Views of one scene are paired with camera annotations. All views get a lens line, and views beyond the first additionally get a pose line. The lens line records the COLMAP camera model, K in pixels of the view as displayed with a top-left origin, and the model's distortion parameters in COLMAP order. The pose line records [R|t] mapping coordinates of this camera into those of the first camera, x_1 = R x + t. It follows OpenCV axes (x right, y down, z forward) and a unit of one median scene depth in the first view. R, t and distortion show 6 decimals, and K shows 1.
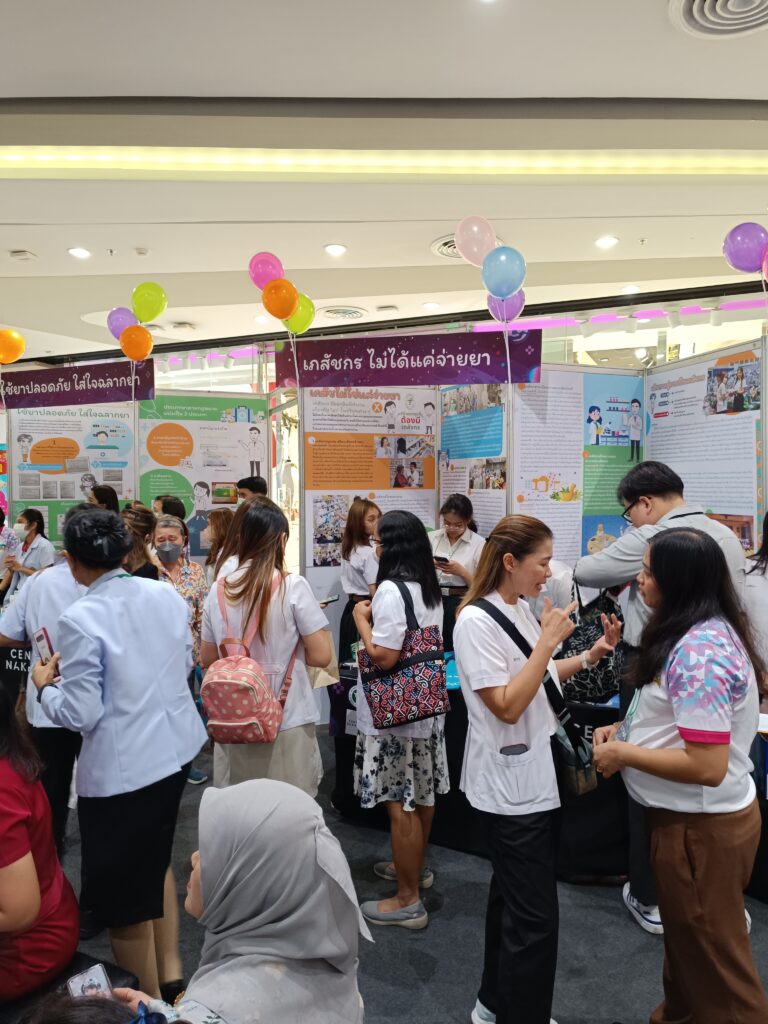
lens RADIAL K [[701.1, 0, 384.0], [0, 701.1, 512.0], [0, 0, 1]] dist [0.008422, -0.002711]
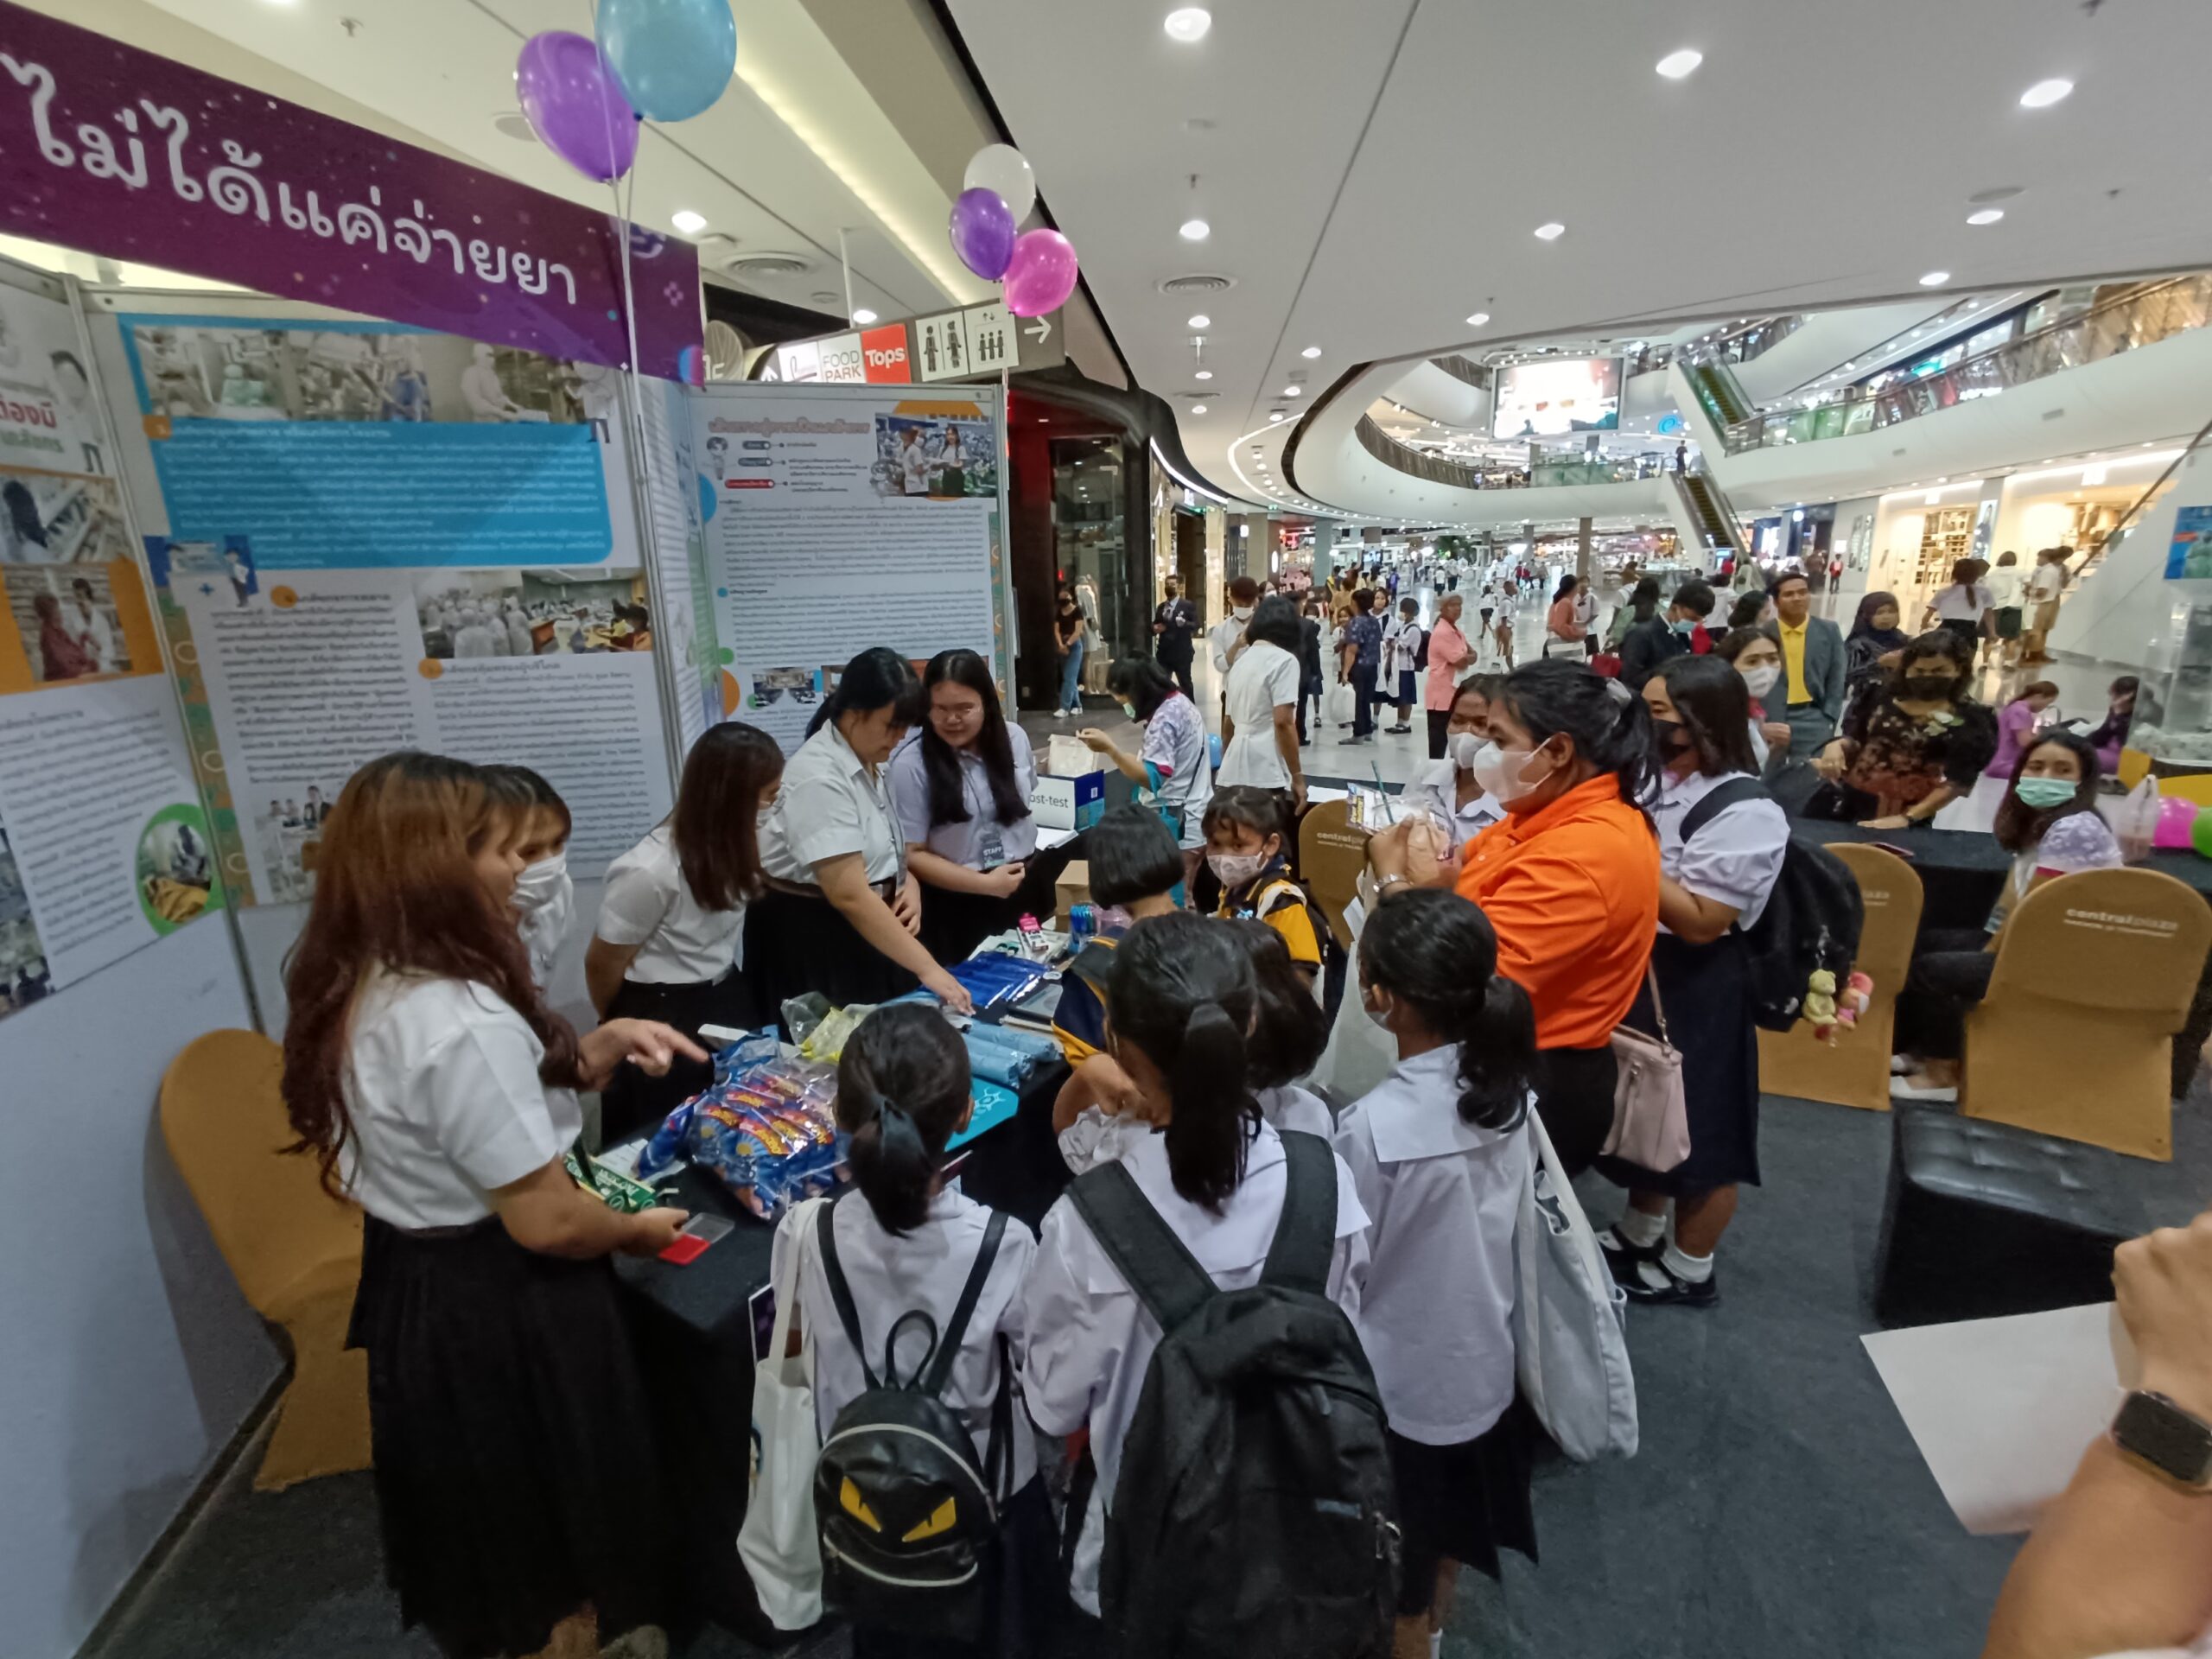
lens RADIAL K [[1049.3, 0, 1085.4], [0, 1049.3, 819.8], [0, 0, 1]] dist [0.002731, 0.000878]
pose [[-0.034253, -0.236622, 0.970998, -0.409851], [0.065557, 0.968943, 0.238434, -0.061590], [-0.997261, 0.071823, -0.017677, 0.735237]]
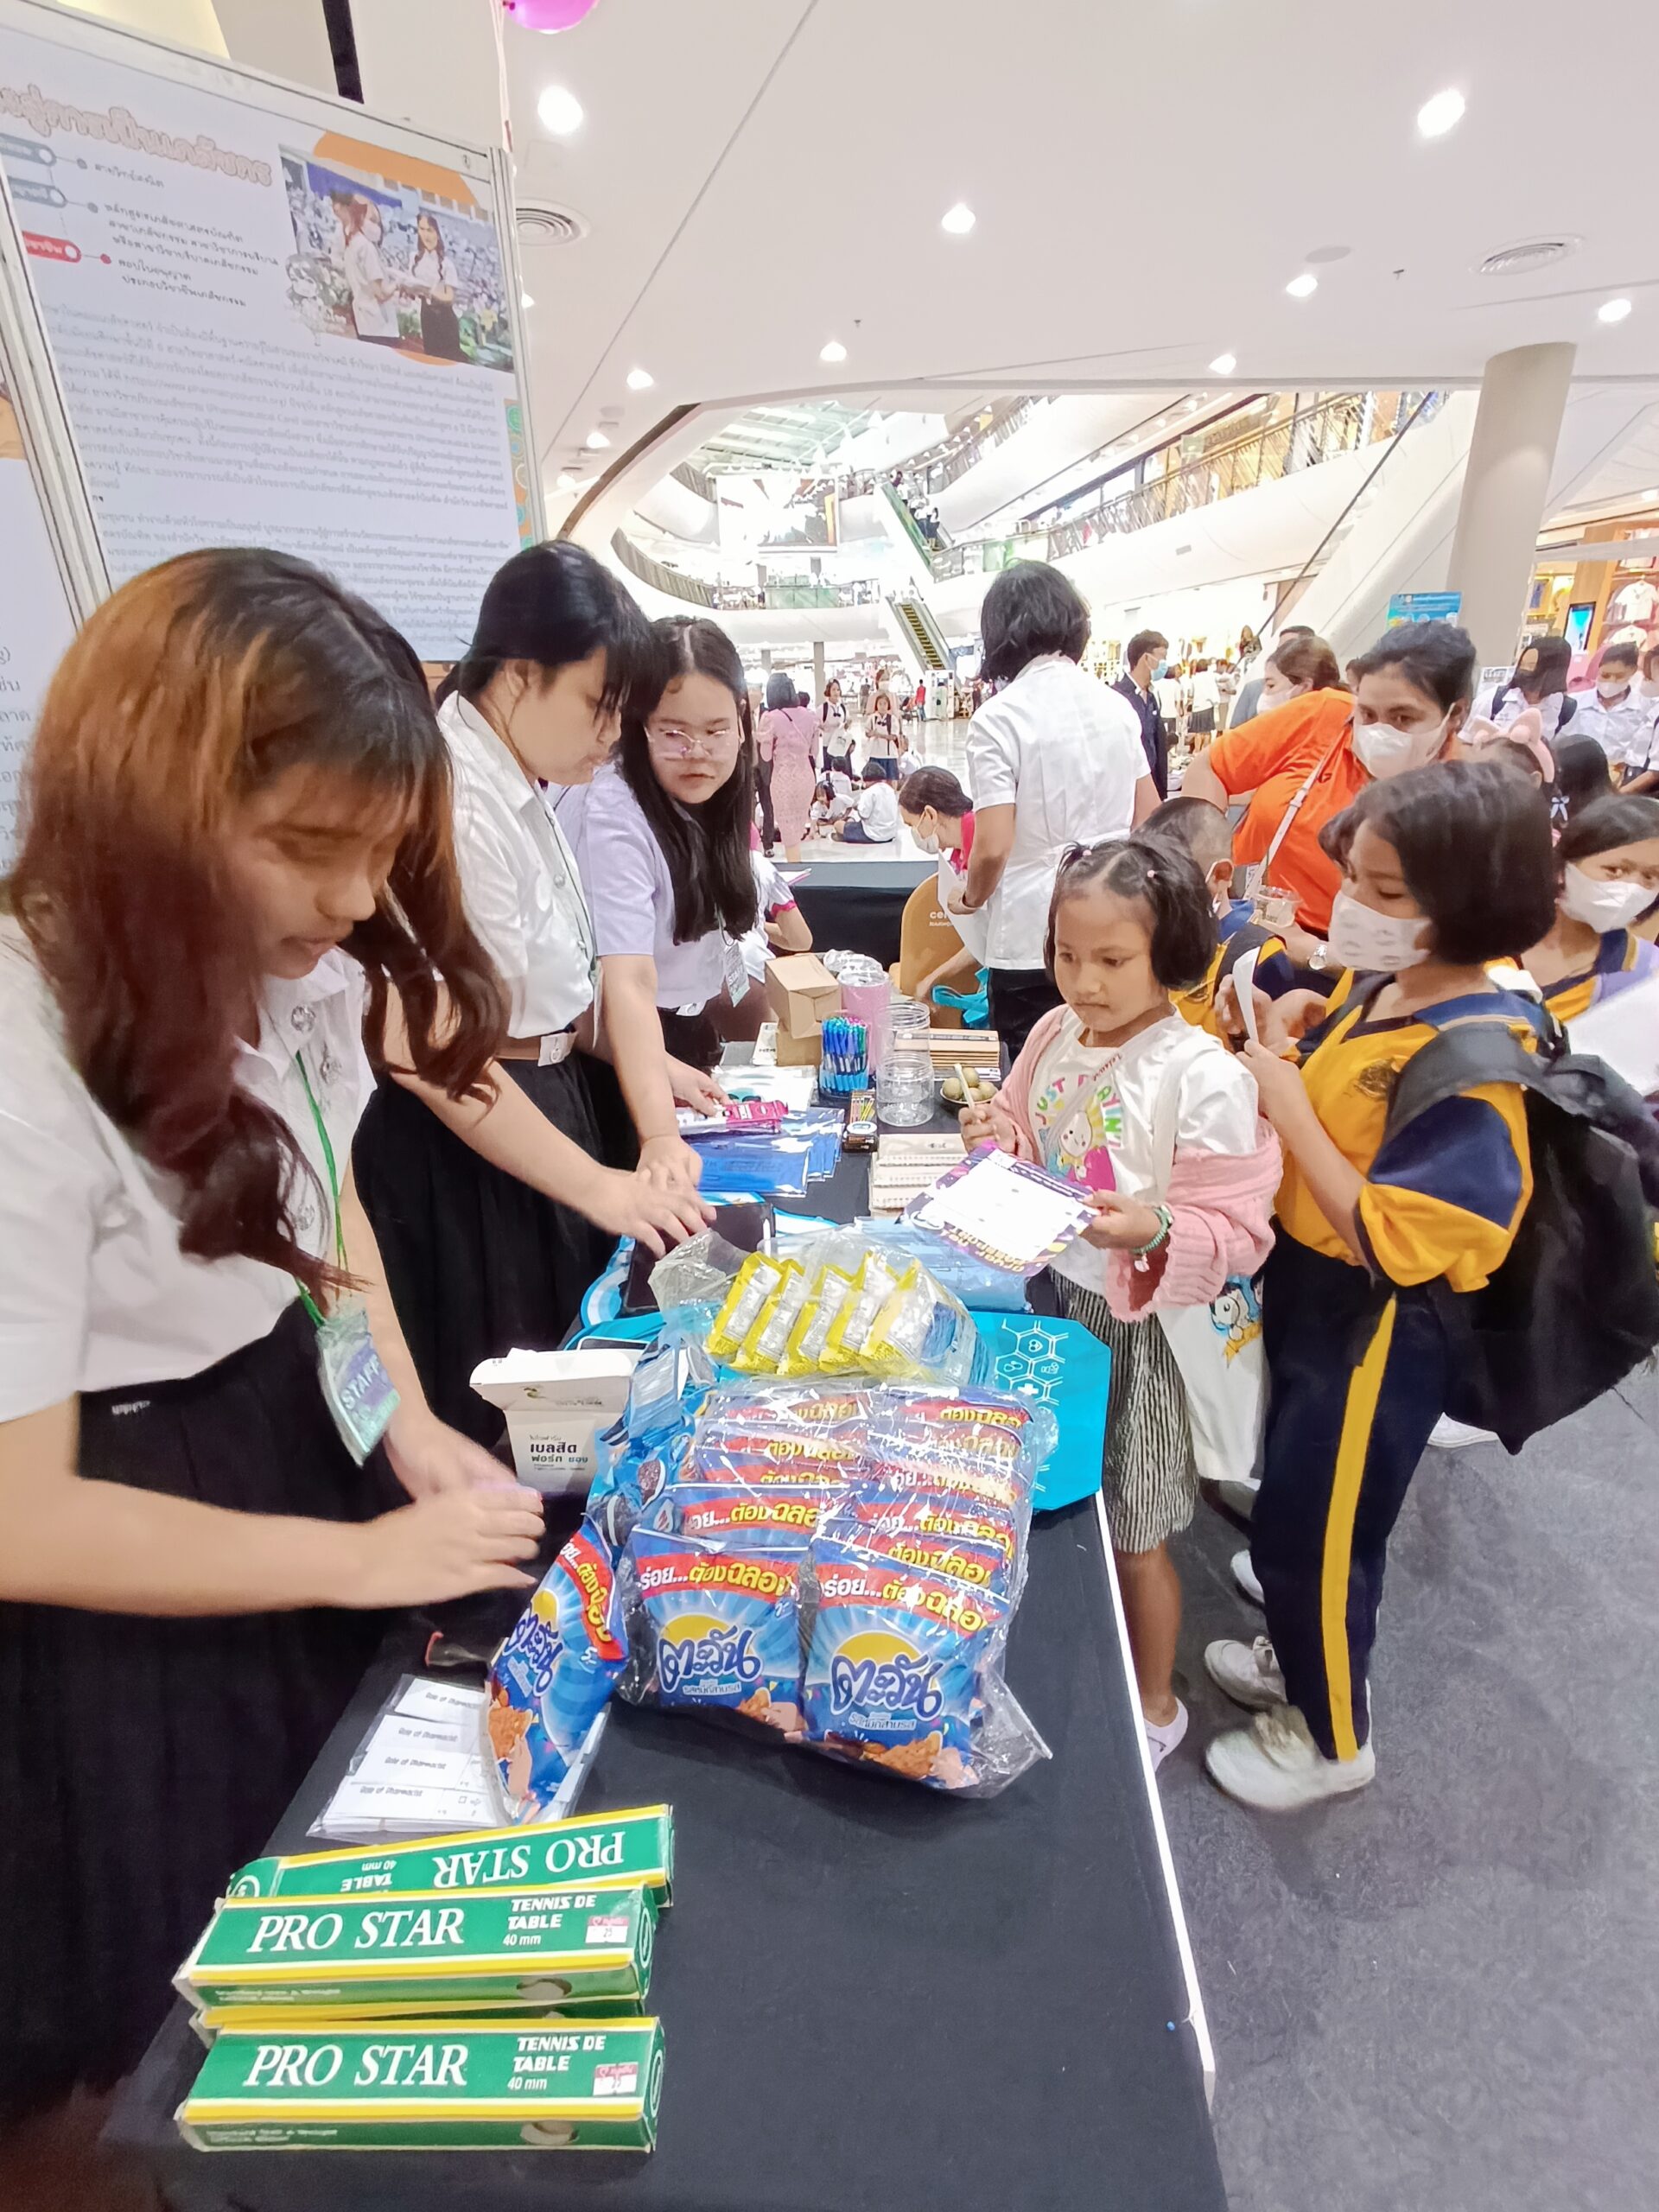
lens RADIAL K [[1026.6, 0, 840.9], [0, 1026.6, 1099.6], [0, 0, 1]] dist [0.005314, 0.001546]
pose [[-0.499008, -0.311874, 0.808533, -0.133688], [0.058896, 0.918635, 0.390693, 0.014103], [-0.864594, 0.242579, -0.440038, 0.925345]]
